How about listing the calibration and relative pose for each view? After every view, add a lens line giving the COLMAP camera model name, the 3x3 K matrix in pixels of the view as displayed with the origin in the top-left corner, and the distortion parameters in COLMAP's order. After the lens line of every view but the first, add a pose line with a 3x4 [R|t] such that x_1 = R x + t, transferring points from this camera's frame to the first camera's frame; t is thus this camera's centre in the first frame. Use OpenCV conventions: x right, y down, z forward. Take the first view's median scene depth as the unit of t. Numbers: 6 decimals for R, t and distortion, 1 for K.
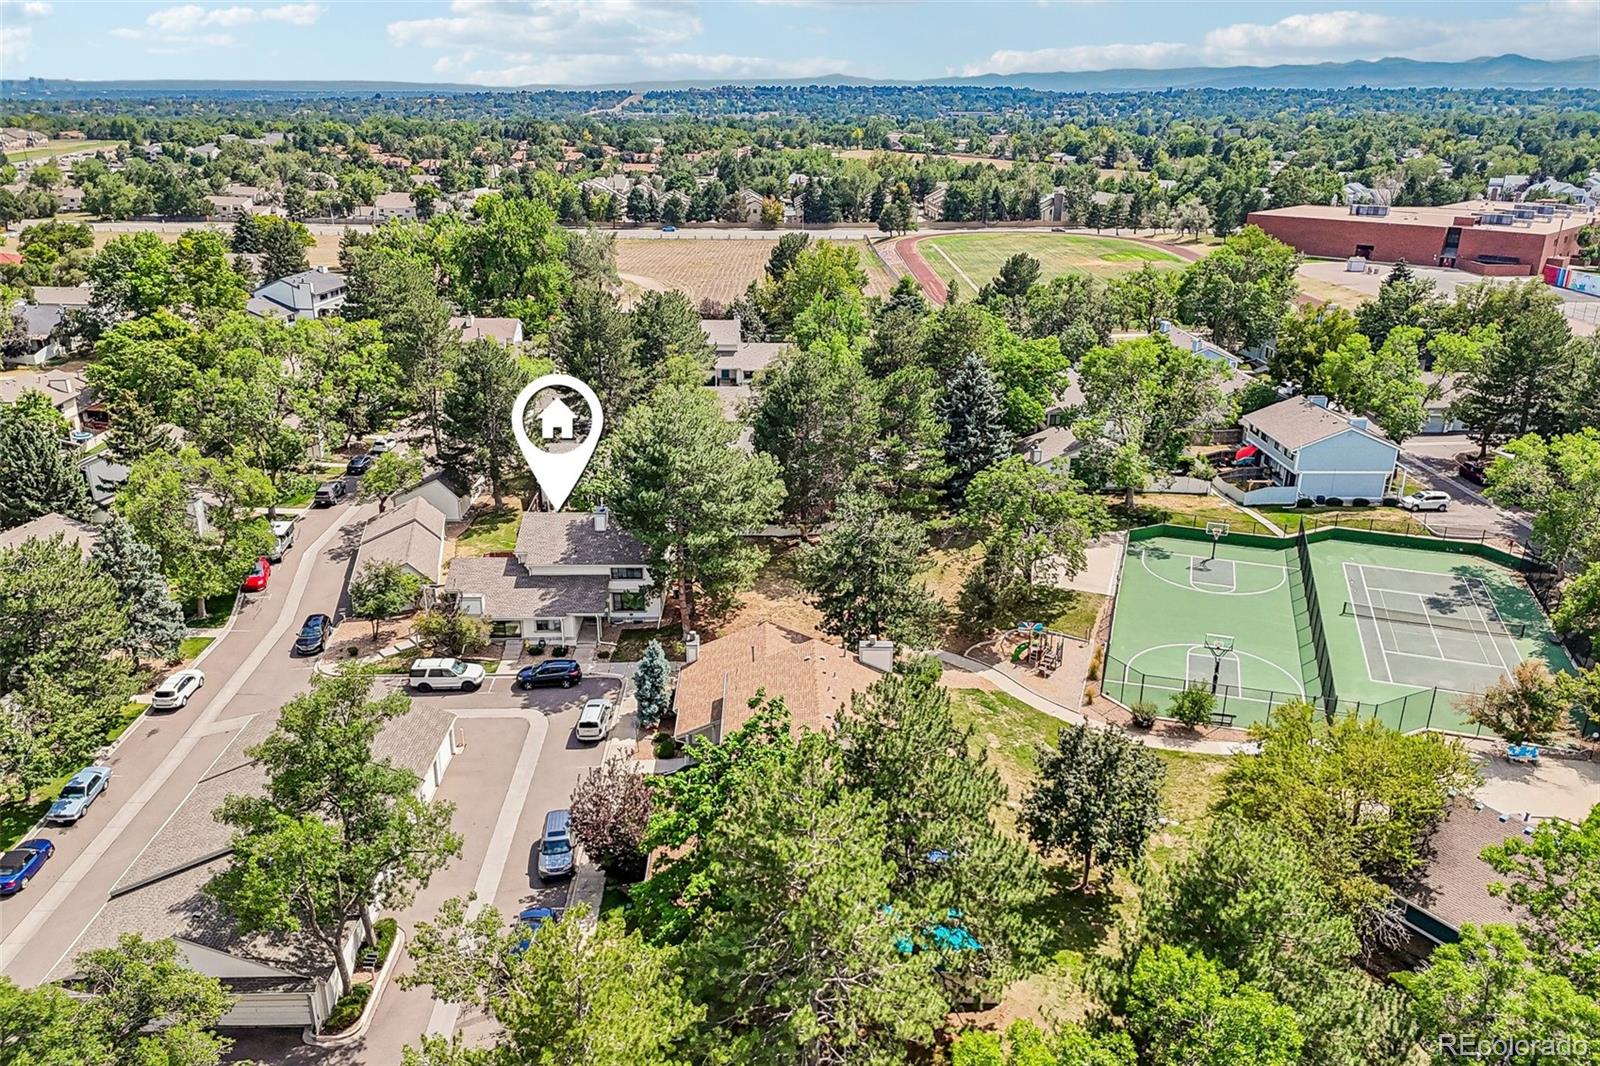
lens RADIAL K [[1161.1, 0, 803.5], [0, 1161.1, 535.7], [0, 0, 1]] dist [0.047103, -0.043044]
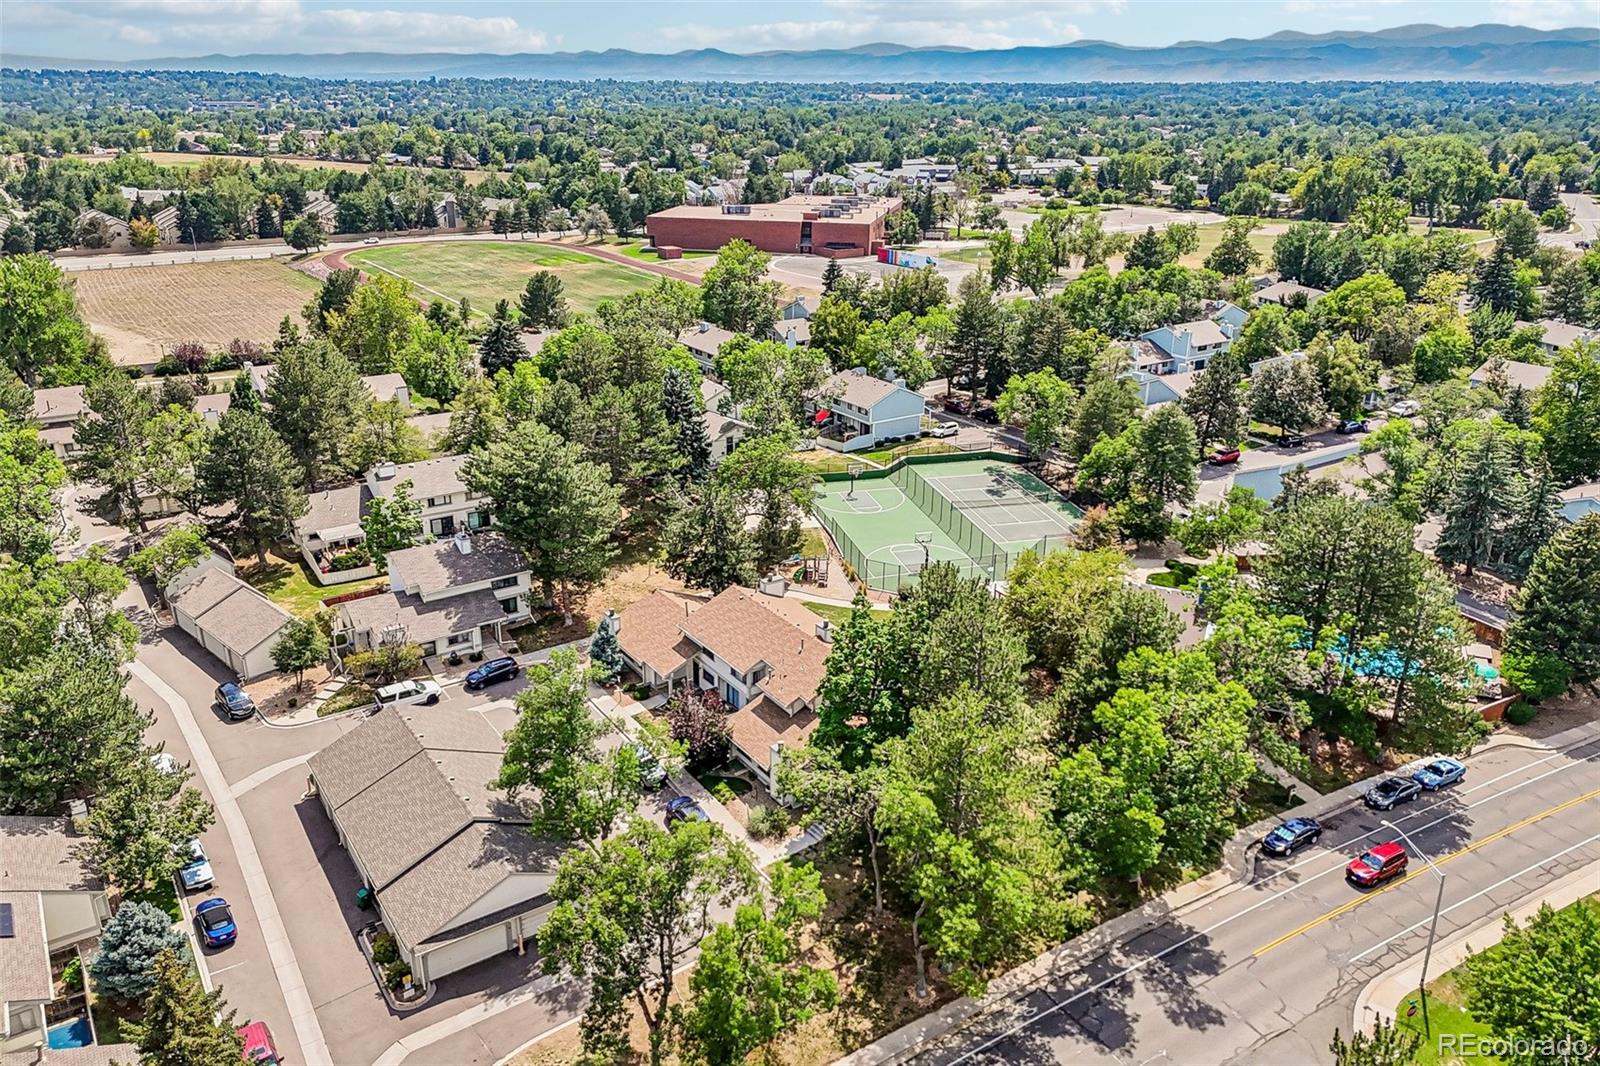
lens RADIAL K [[1161.1, 0, 801.0], [0, 1161.1, 538.9], [0, 0, 1]] dist [0.047103, -0.043044]
pose [[0.836354, -0.196236, 0.511862, -0.389558], [0.189376, 0.979674, 0.066154, -0.026065], [-0.514440, 0.041607, 0.856516, -0.146776]]
